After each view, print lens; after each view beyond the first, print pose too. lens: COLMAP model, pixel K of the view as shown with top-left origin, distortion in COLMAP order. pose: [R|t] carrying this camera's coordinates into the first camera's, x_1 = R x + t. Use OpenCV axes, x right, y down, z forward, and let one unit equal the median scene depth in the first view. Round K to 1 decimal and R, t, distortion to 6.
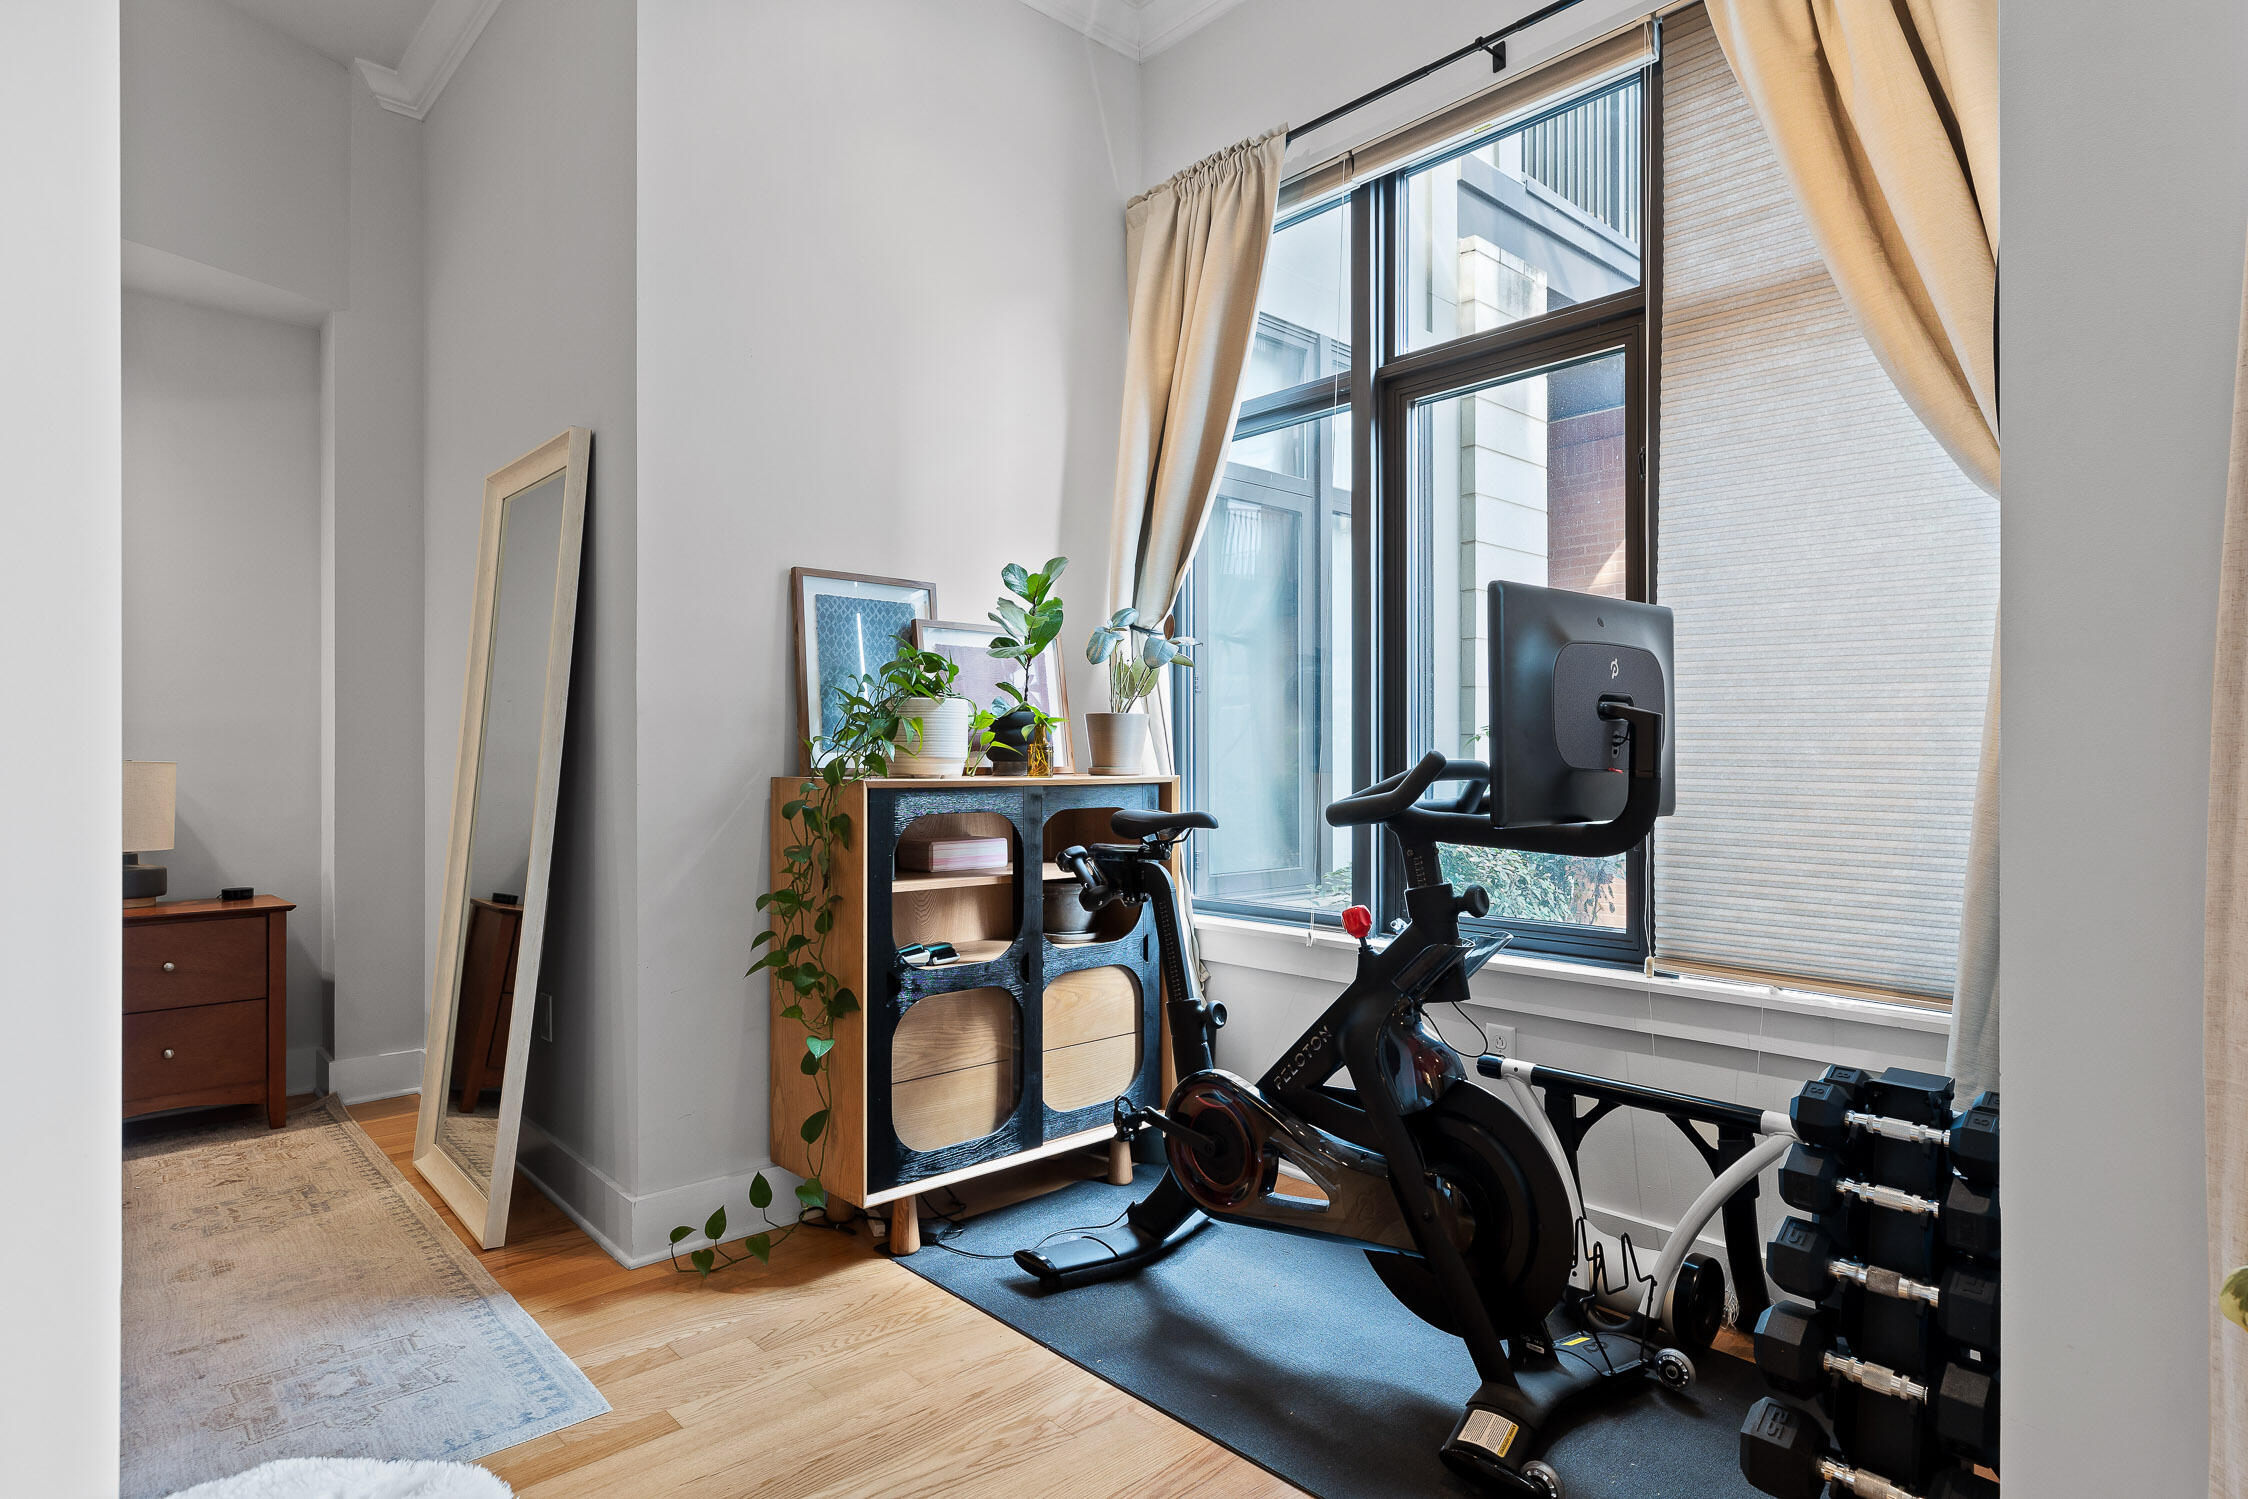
lens RADIAL K [[1232.4, 0, 1119.4], [0, 1232.4, 749.2], [0, 0, 1]] dist [0.003572, 0.000803]
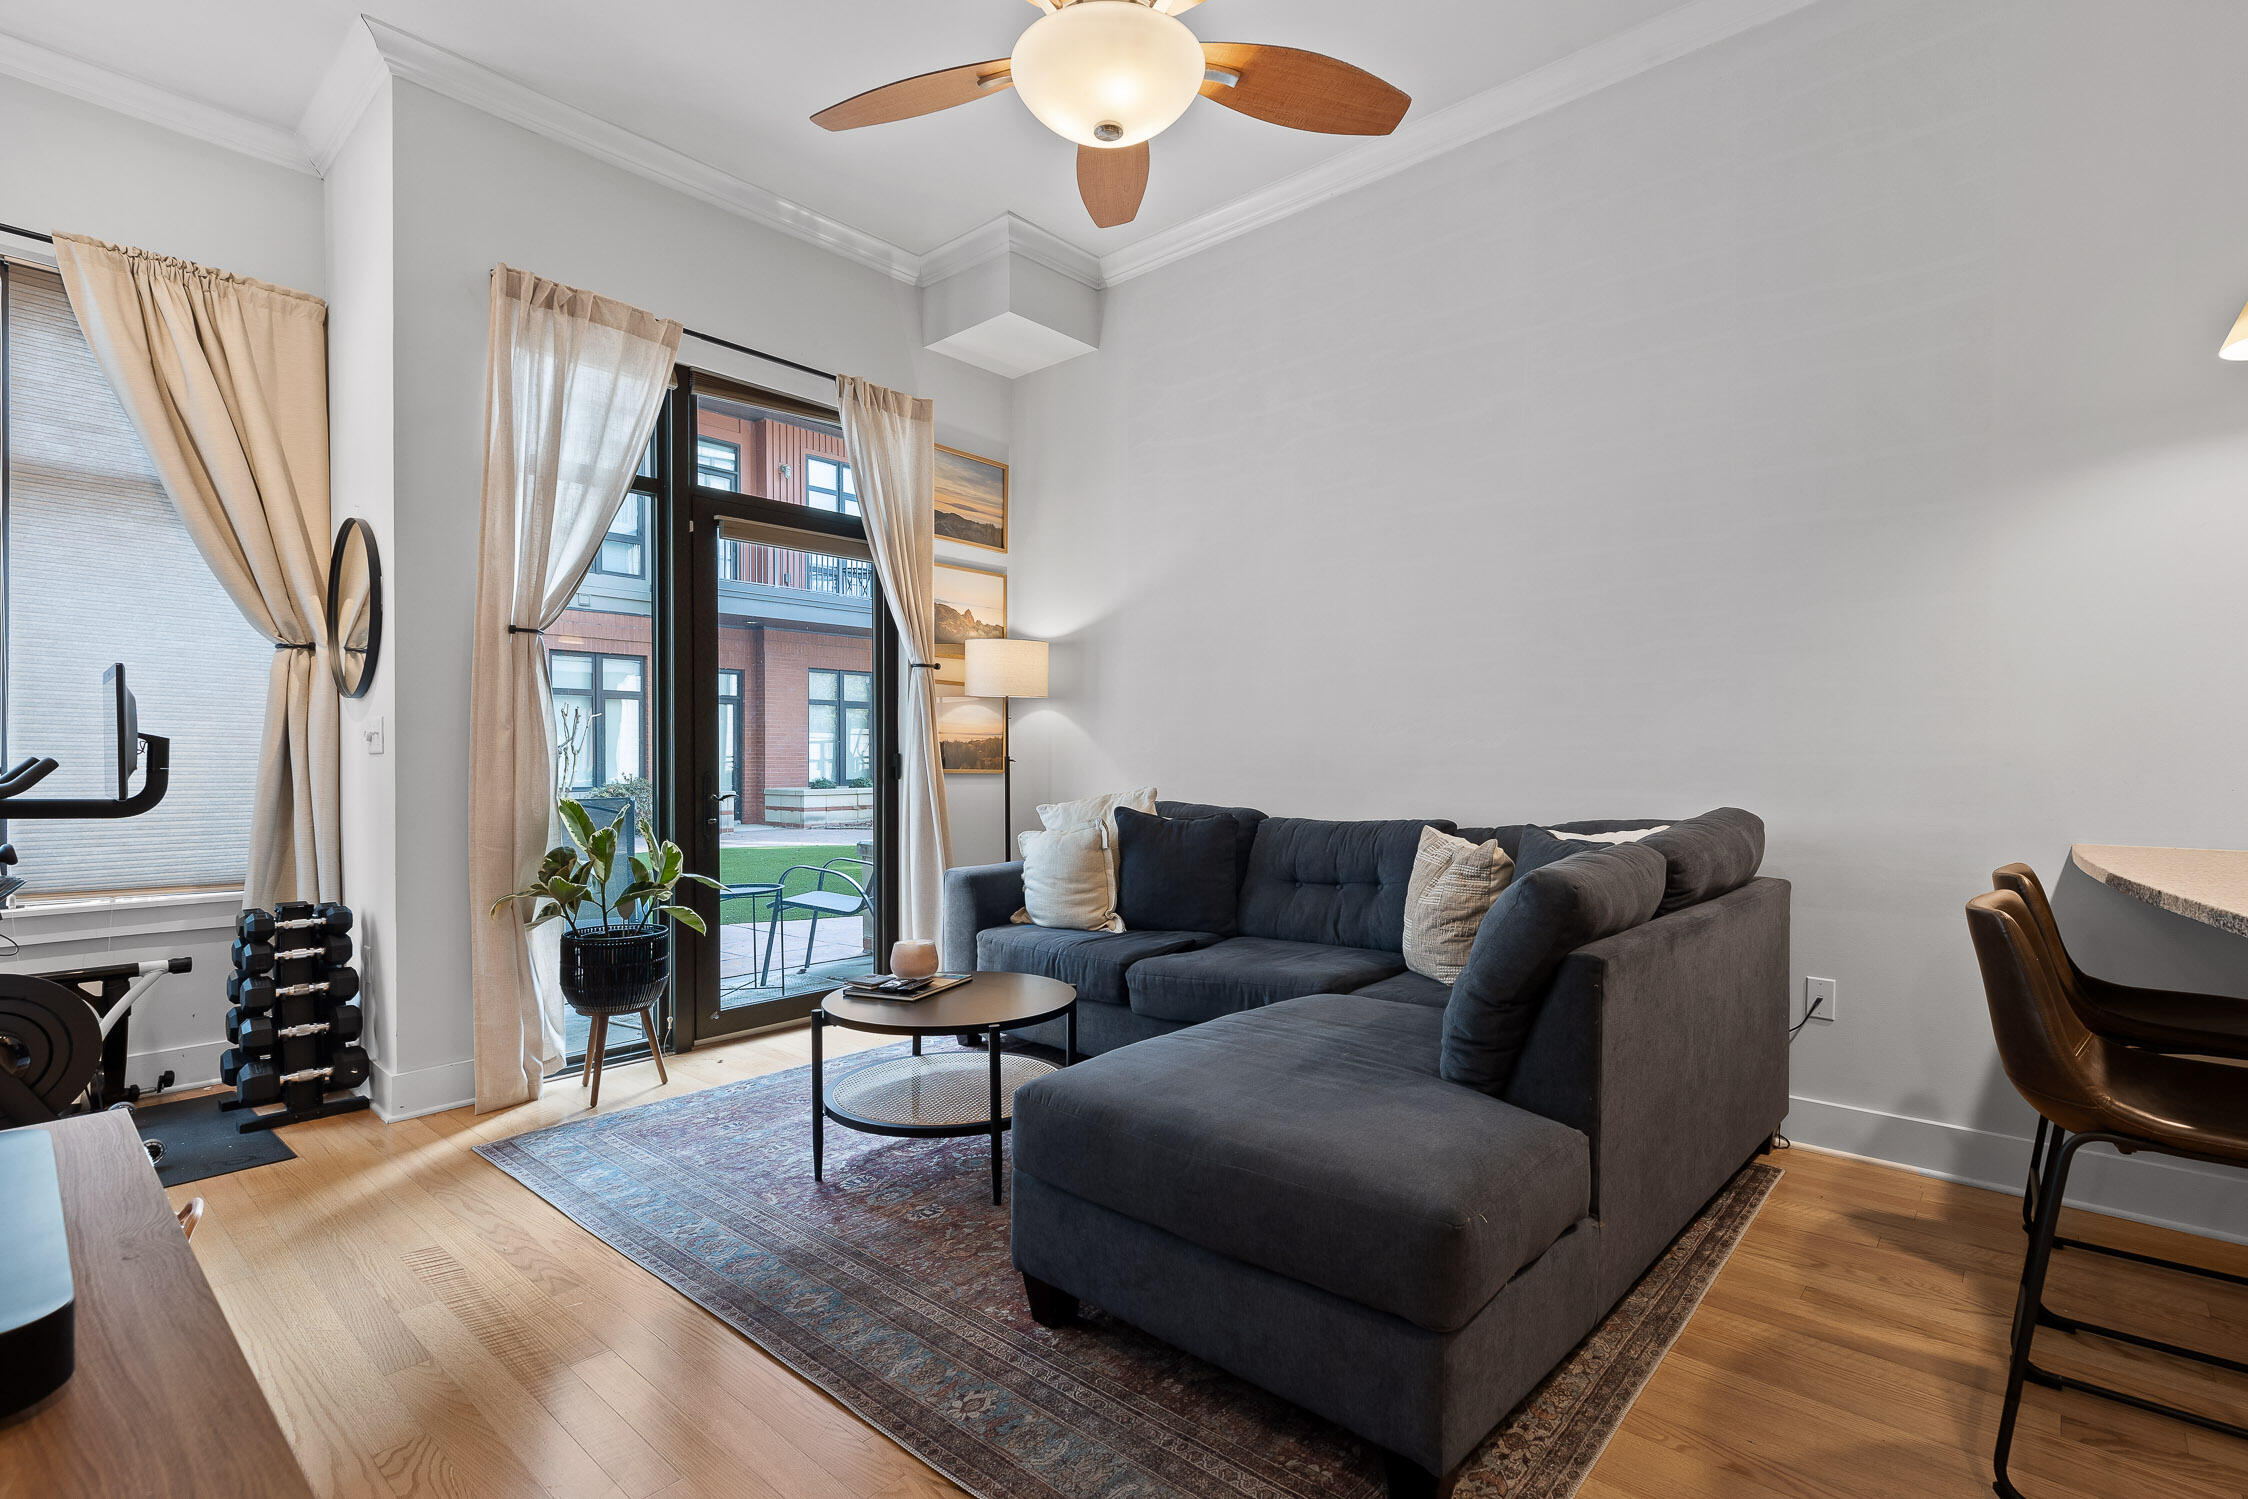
lens RADIAL K [[1064.4, 0, 1131.2], [0, 1064.4, 767.1], [0, 0, 1]] dist [0.009210, -0.001623]
pose [[-0.105493, -0.008064, 0.994387, -0.947586], [-0.005232, 0.999958, 0.007554, -0.002099], [-0.994406, -0.004406, -0.105530, -0.199287]]
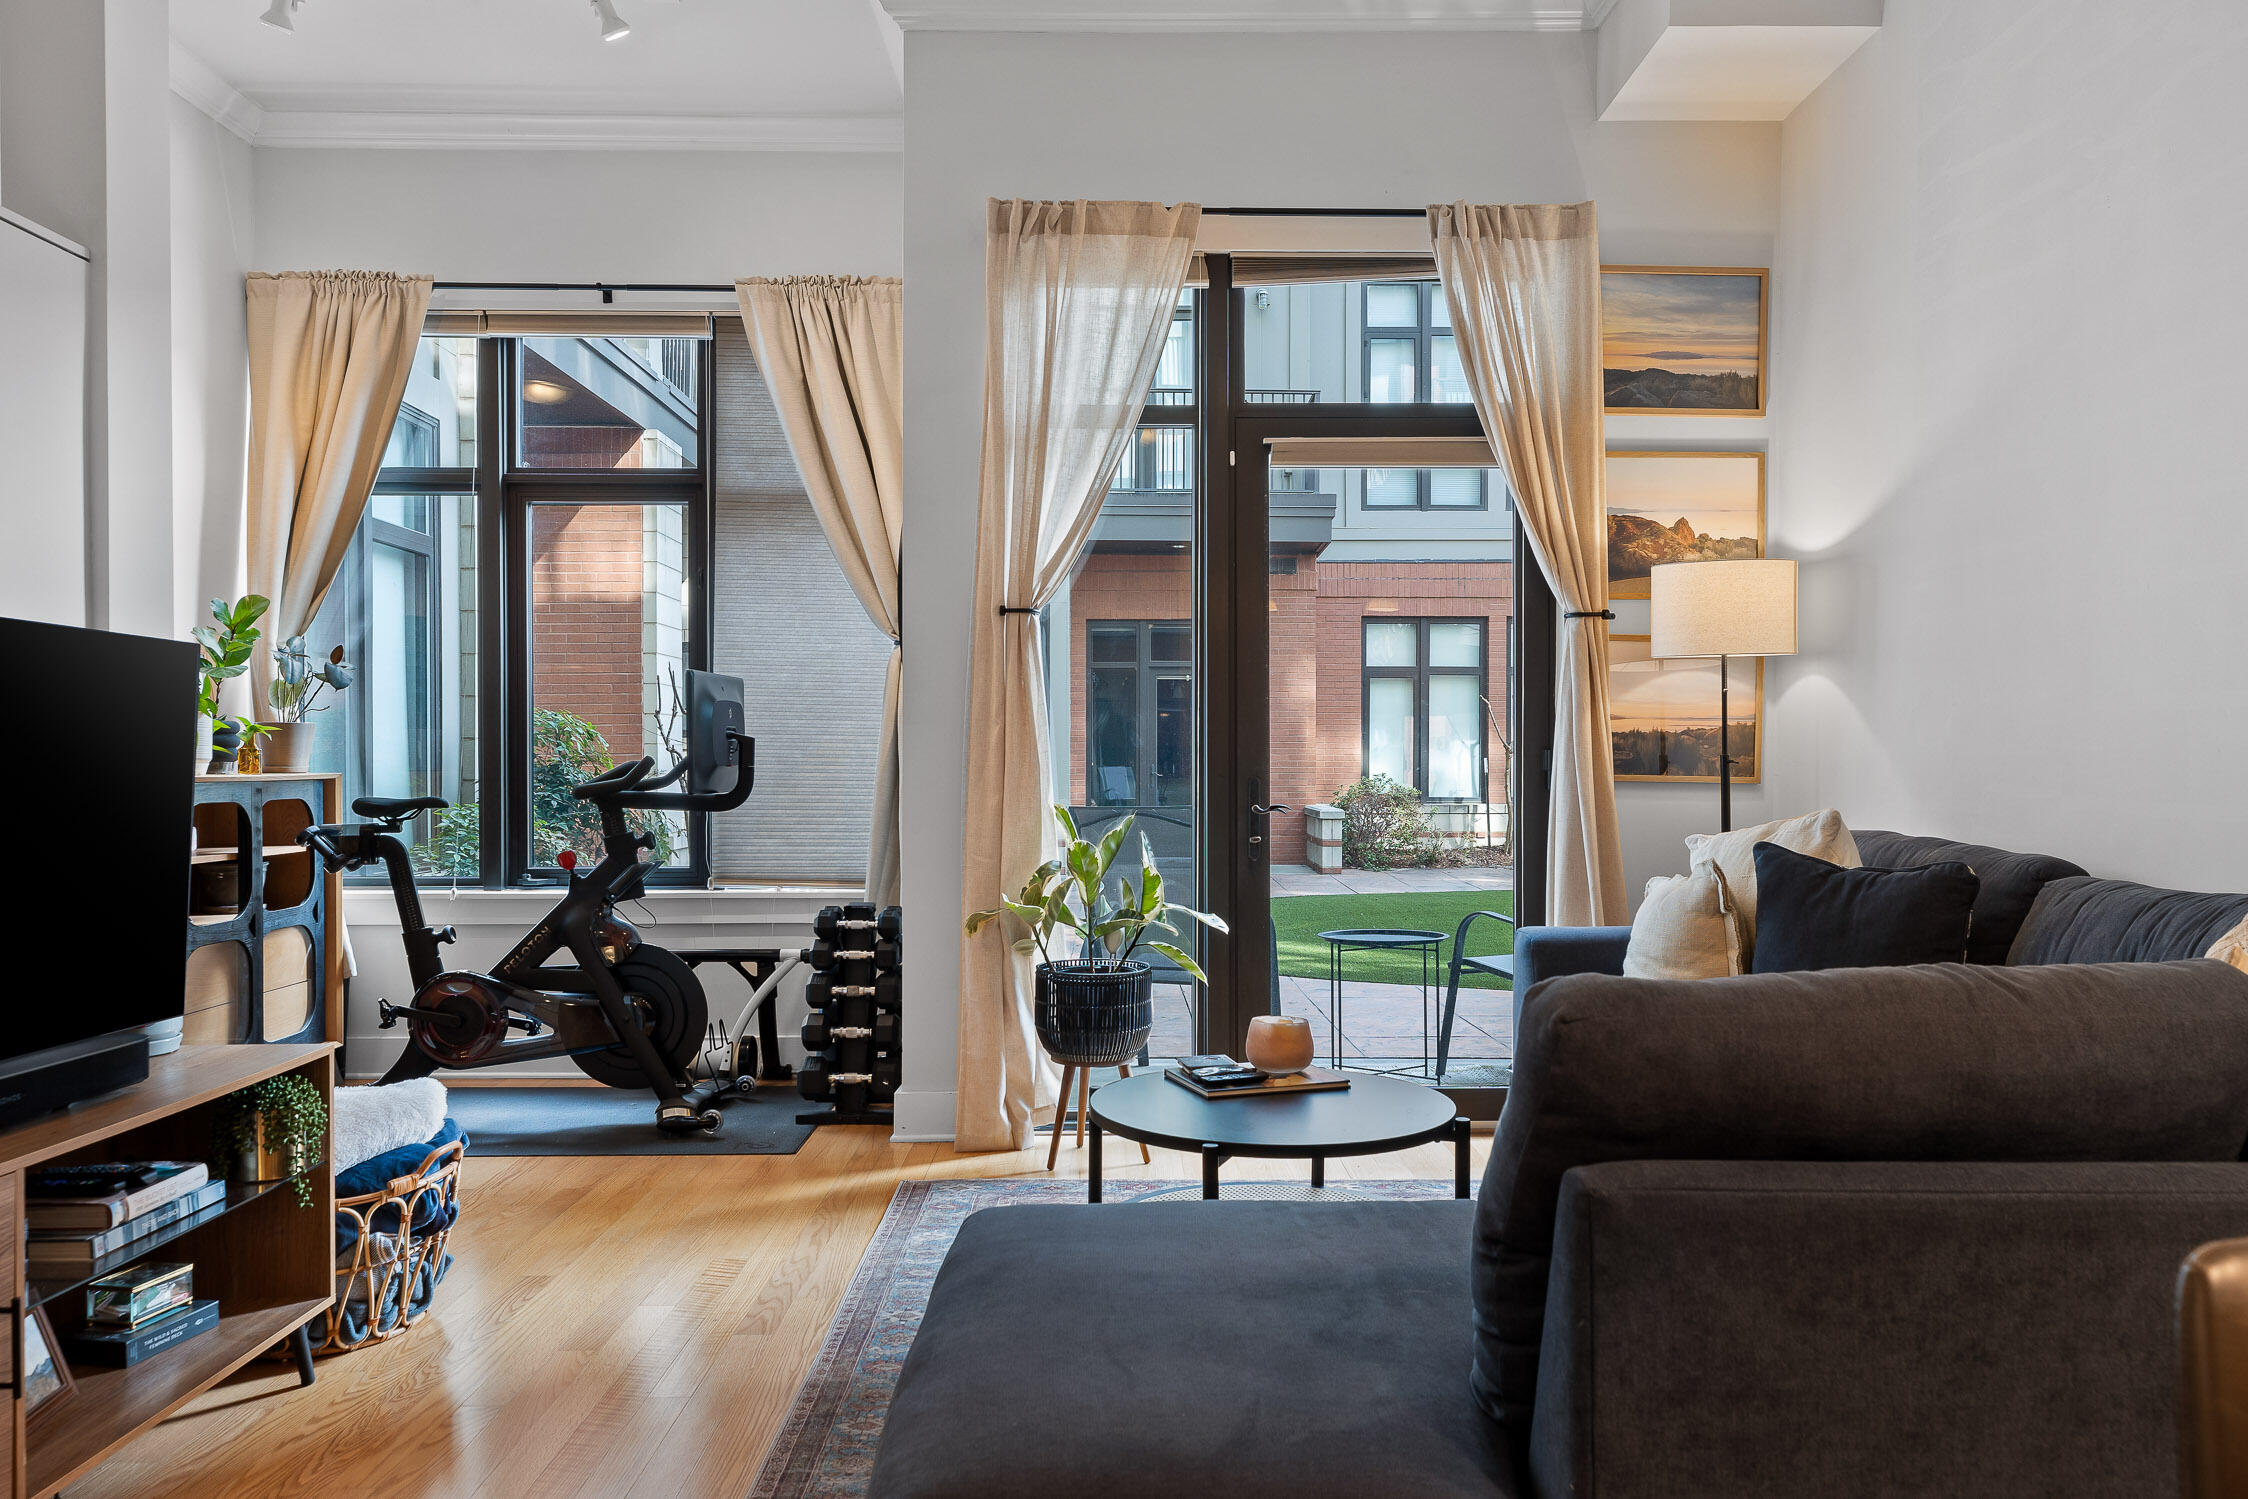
lens RADIAL K [[1546.8, 0, 1126.6], [0, 1546.8, 773.2], [0, 0, 1]] dist [0.014321, -0.002887]
pose [[0.667041, -0.005352, 0.745002, -0.723352], [-0.005445, 0.999912, 0.012058, -0.002290], [-0.745001, -0.012099, 0.666953, -0.785916]]
